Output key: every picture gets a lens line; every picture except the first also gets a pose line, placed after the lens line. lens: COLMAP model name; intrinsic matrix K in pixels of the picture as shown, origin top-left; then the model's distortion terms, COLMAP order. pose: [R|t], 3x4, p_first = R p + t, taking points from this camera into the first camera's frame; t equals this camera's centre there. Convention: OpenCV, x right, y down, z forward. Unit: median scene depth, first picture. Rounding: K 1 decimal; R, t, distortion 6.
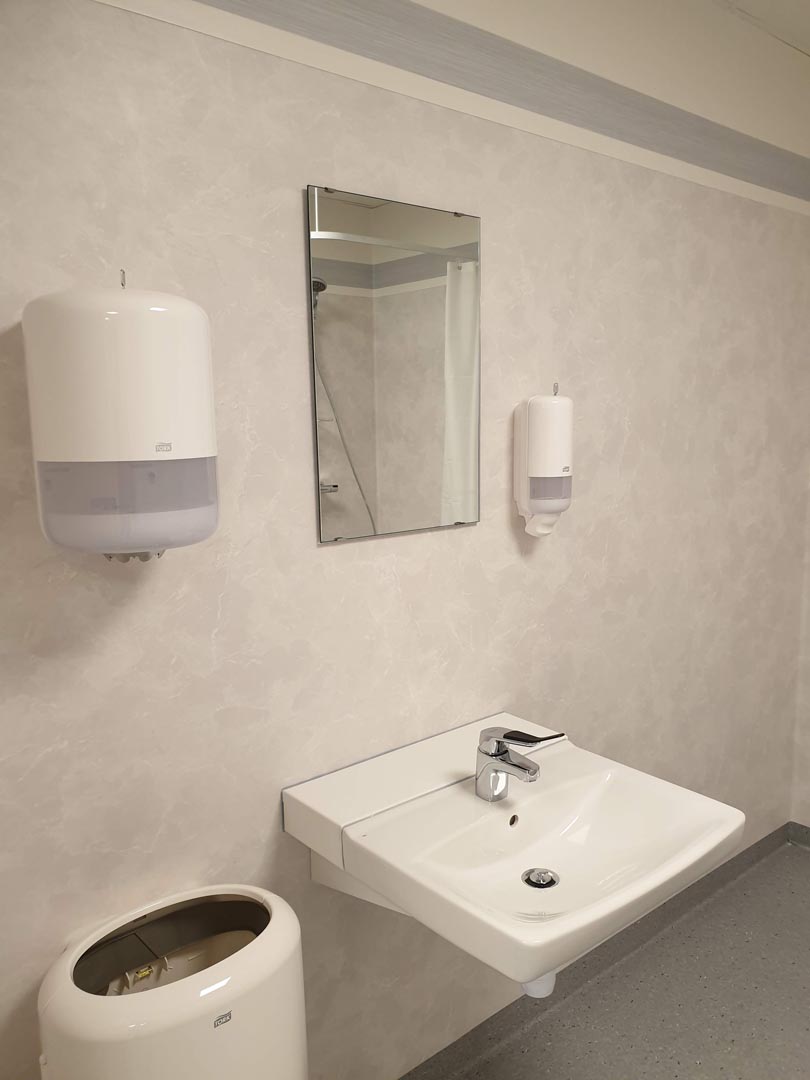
lens RADIAL K [[849.3, 0, 405.0], [0, 849.3, 540.0], [0, 0, 1]] dist [0.009209, 0.011021]
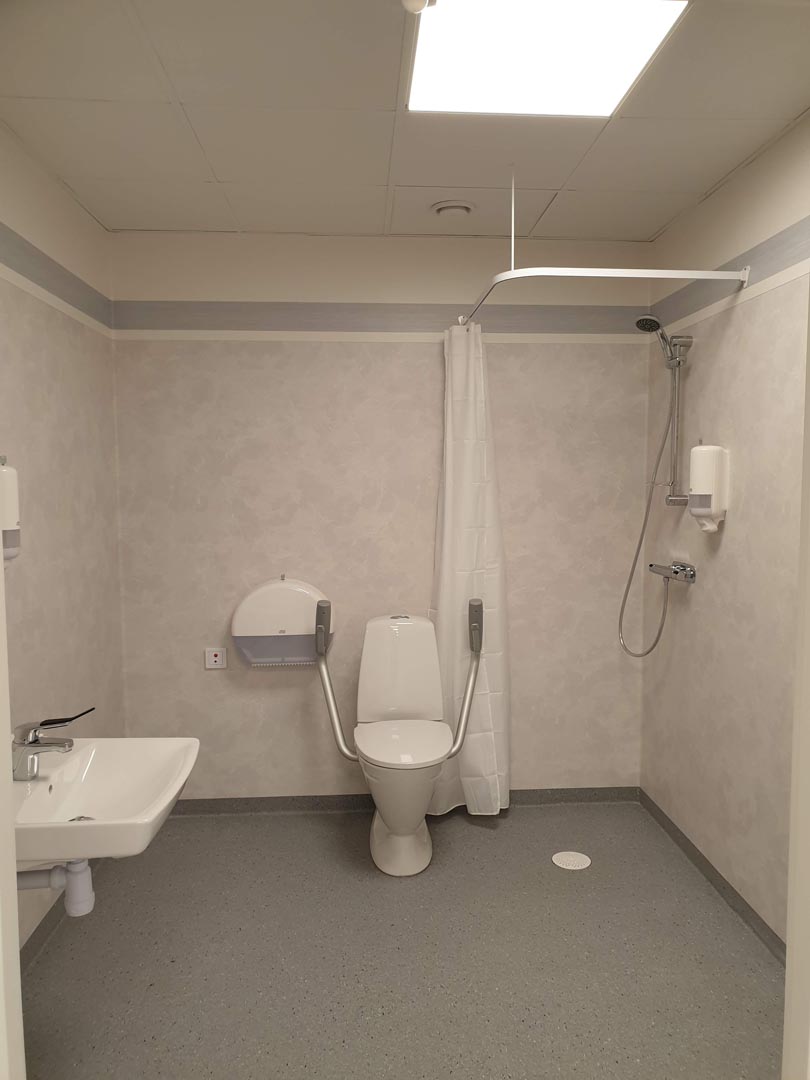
lens RADIAL K [[849.3, 0, 405.0], [0, 849.3, 540.0], [0, 0, 1]] dist [0.009209, 0.011021]
pose [[0.609207, -0.052573, 0.791266, -0.397119], [0.115119, 0.993093, -0.022650, 0.030540], [-0.784611, 0.104889, 0.611052, -0.190339]]
